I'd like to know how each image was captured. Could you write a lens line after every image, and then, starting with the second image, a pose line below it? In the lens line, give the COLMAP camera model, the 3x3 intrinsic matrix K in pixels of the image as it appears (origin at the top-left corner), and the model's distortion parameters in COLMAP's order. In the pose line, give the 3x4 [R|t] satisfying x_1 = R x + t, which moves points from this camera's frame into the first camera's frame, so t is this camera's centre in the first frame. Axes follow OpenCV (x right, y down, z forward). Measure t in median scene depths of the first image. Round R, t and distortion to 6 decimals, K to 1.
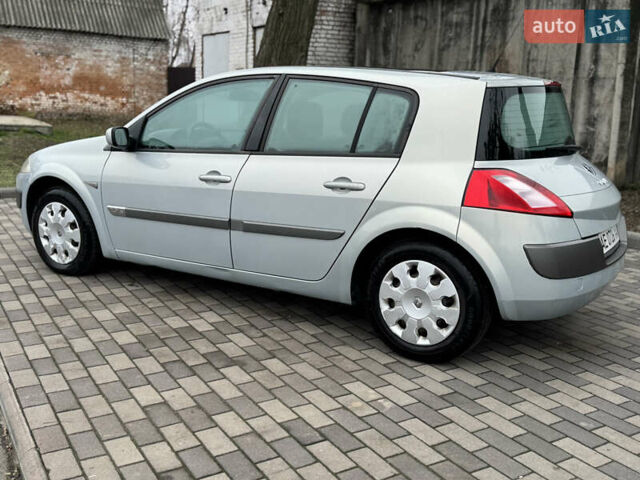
lens RADIAL K [[678.2, 0, 320.0], [0, 678.2, 240.0], [0, 0, 1]] dist [0.194786, -0.410797]
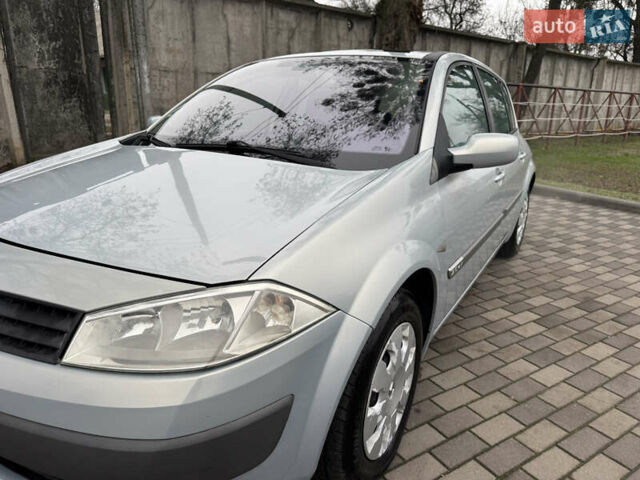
lens RADIAL K [[456.0, 0, 320.0], [0, 456.0, 240.0], [0, 0, 1]] dist [0.000515, -0.001486]
pose [[-0.019047, -0.314843, 0.948953, -0.751990], [0.186417, 0.931363, 0.312748, -0.244123], [-0.982286, 0.182858, 0.040953, 1.212517]]
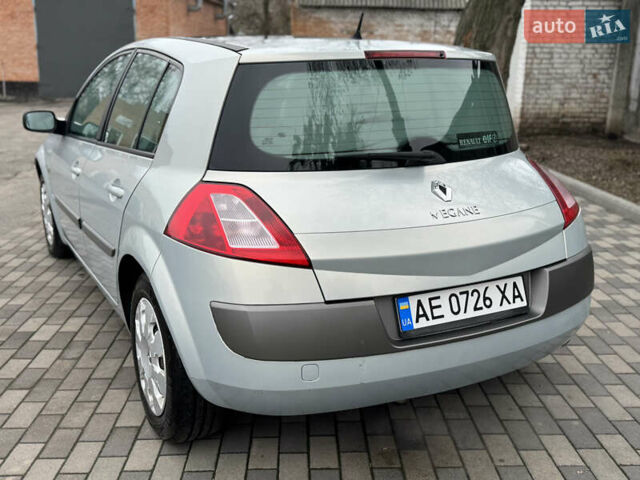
lens RADIAL K [[678.2, 0, 320.0], [0, 678.2, 240.0], [0, 0, 1]] dist [0.194786, -0.410797]
pose [[0.870374, 0.102476, -0.481610, 0.549770], [-0.083838, 0.994664, 0.060129, -0.079202], [0.485202, -0.011958, 0.874320, 0.368901]]
